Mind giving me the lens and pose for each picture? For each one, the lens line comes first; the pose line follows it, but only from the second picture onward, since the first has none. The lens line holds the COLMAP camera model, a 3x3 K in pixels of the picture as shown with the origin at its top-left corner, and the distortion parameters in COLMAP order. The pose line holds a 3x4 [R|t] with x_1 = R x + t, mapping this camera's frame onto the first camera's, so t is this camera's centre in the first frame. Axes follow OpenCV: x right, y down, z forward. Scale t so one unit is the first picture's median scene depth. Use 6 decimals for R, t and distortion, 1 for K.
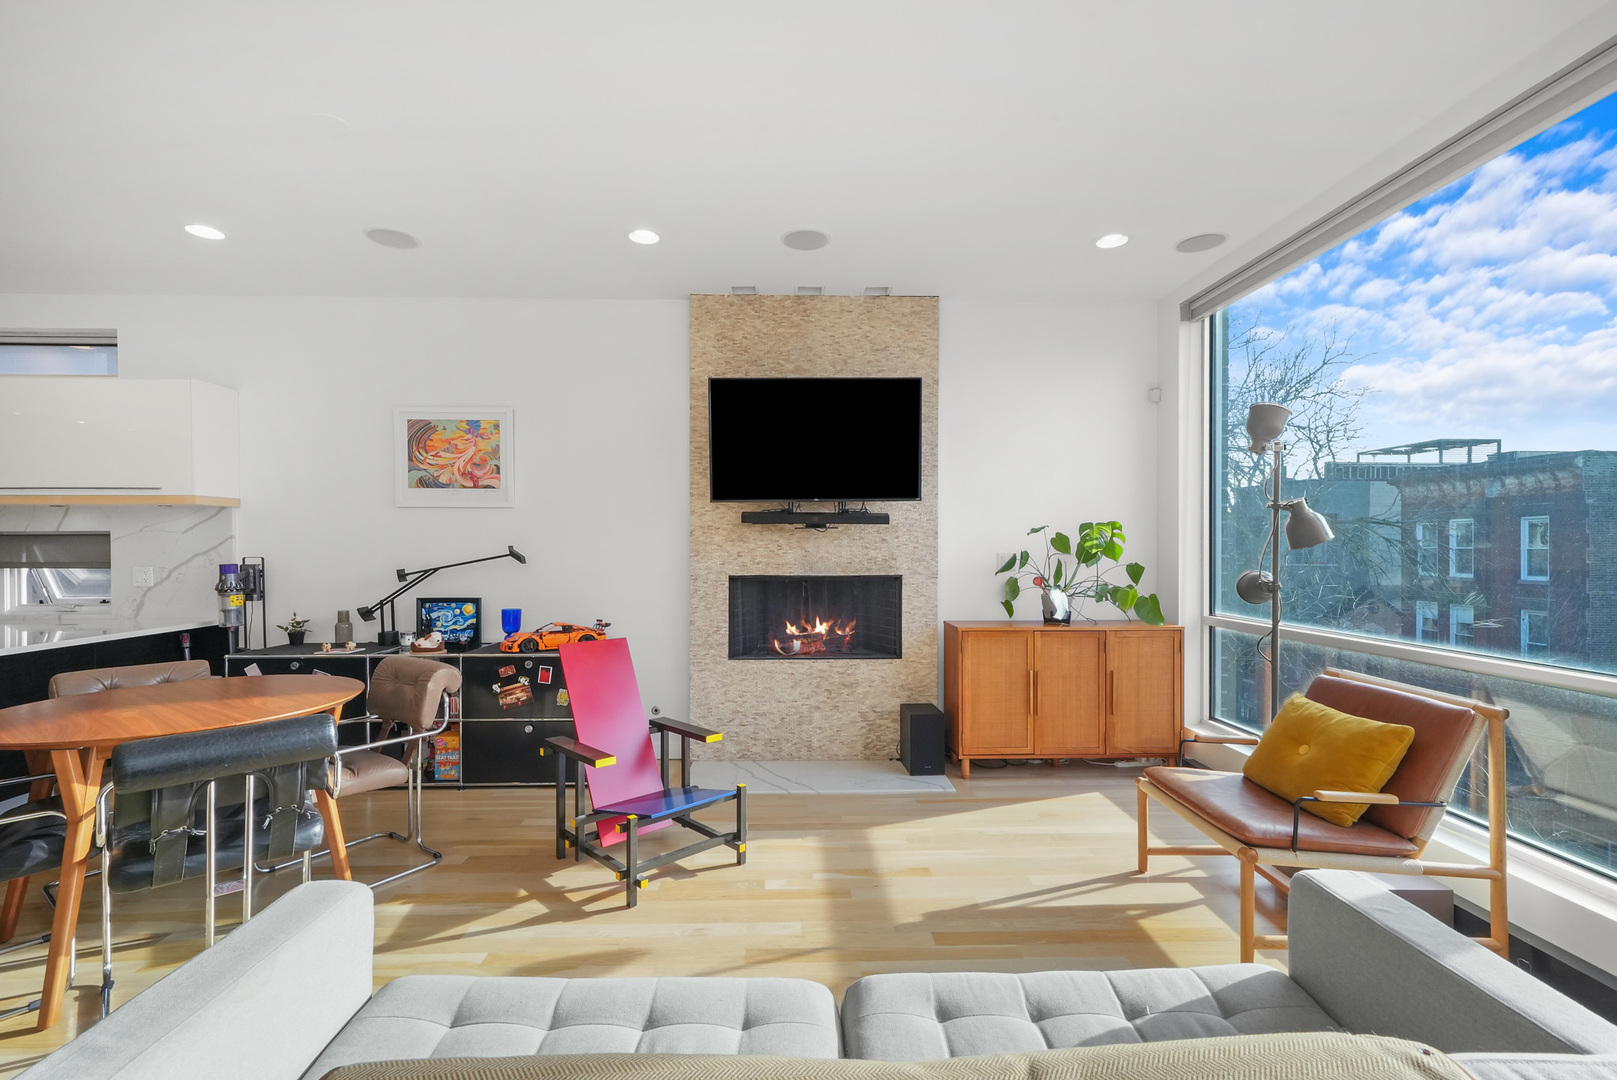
lens RADIAL K [[714.5, 0, 803.2], [0, 714.5, 554.6], [0, 0, 1]] dist [0.008863, 0.000143]
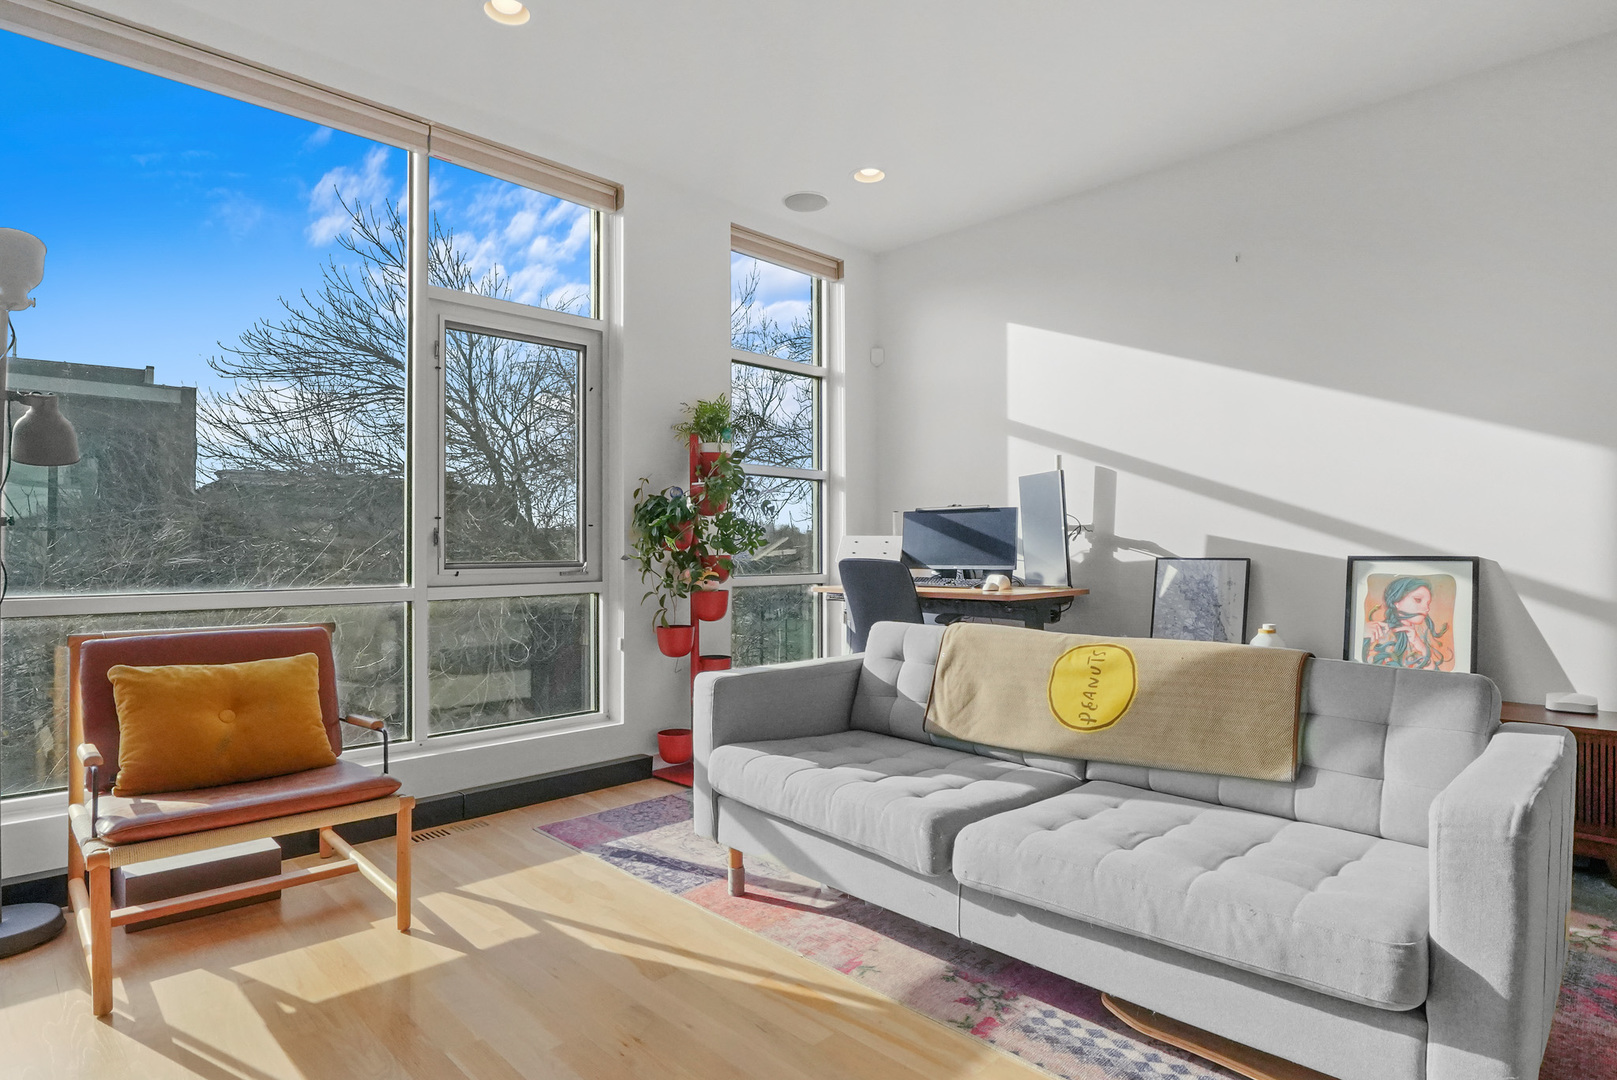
lens RADIAL K [[853.7, 0, 799.5], [0, 853.7, 540.8], [0, 0, 1]] dist [-0.022815, -0.000938]
pose [[-0.682474, 0.011302, 0.730822, -0.253668], [0.007063, 0.999936, -0.008868, 0.053833], [-0.730875, -0.000890, -0.682510, 0.697231]]
